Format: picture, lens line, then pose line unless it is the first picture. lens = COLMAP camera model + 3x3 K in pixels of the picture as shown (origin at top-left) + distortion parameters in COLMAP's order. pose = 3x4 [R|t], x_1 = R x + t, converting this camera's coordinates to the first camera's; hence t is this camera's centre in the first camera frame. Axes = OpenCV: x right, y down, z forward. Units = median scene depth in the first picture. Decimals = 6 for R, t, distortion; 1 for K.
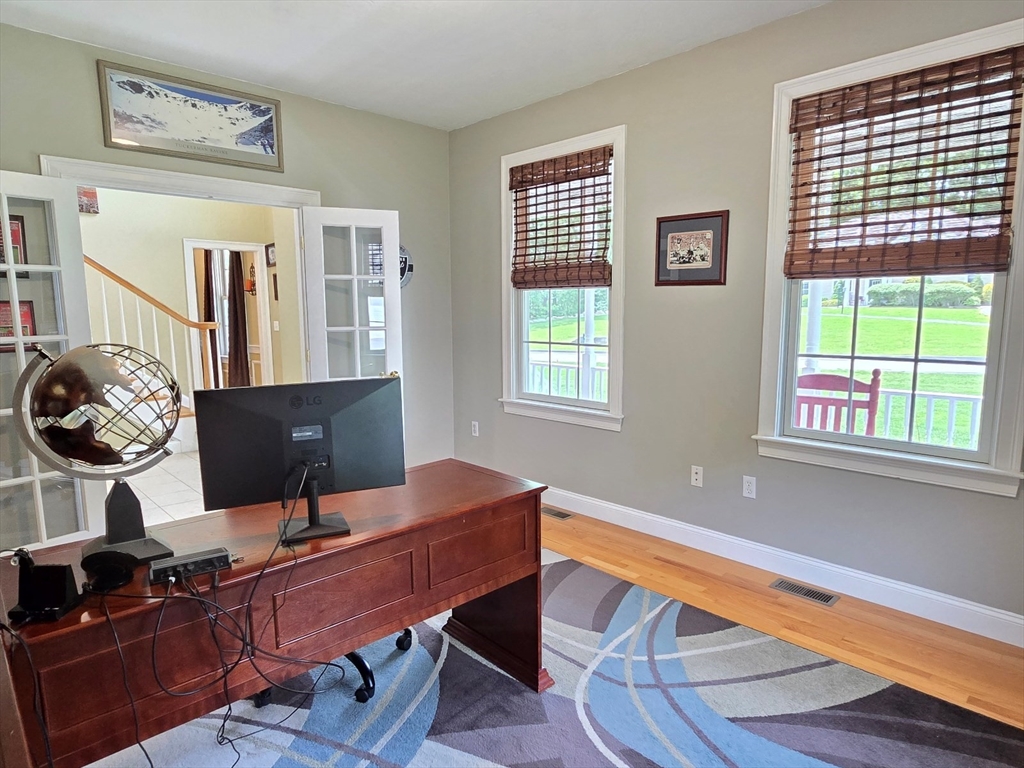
lens RADIAL K [[606.5, 0, 511.2], [0, 606.5, 388.3], [0, 0, 1]] dist [0.009619, -0.006780]
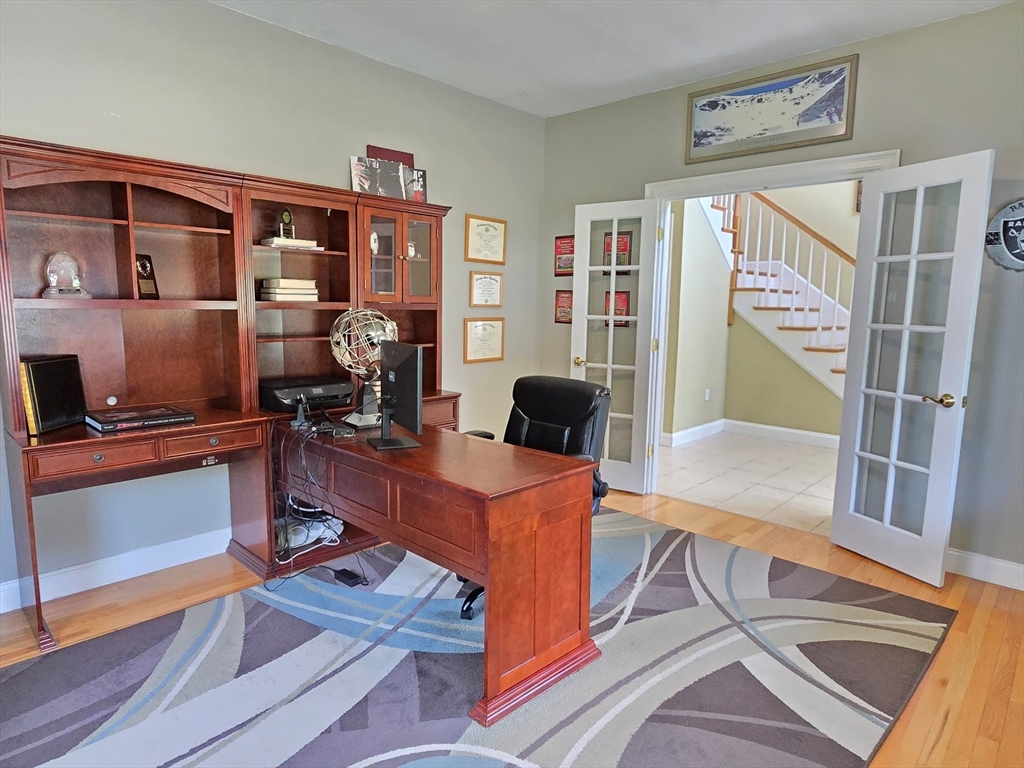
lens RADIAL K [[606.5, 0, 511.3], [0, 606.5, 384.0], [0, 0, 1]] dist [0.009619, -0.006780]
pose [[0.065458, 0.144461, -0.987343, 0.520996], [-0.145677, 0.980248, 0.133765, -0.068838], [0.987164, 0.135077, 0.085210, 0.544684]]
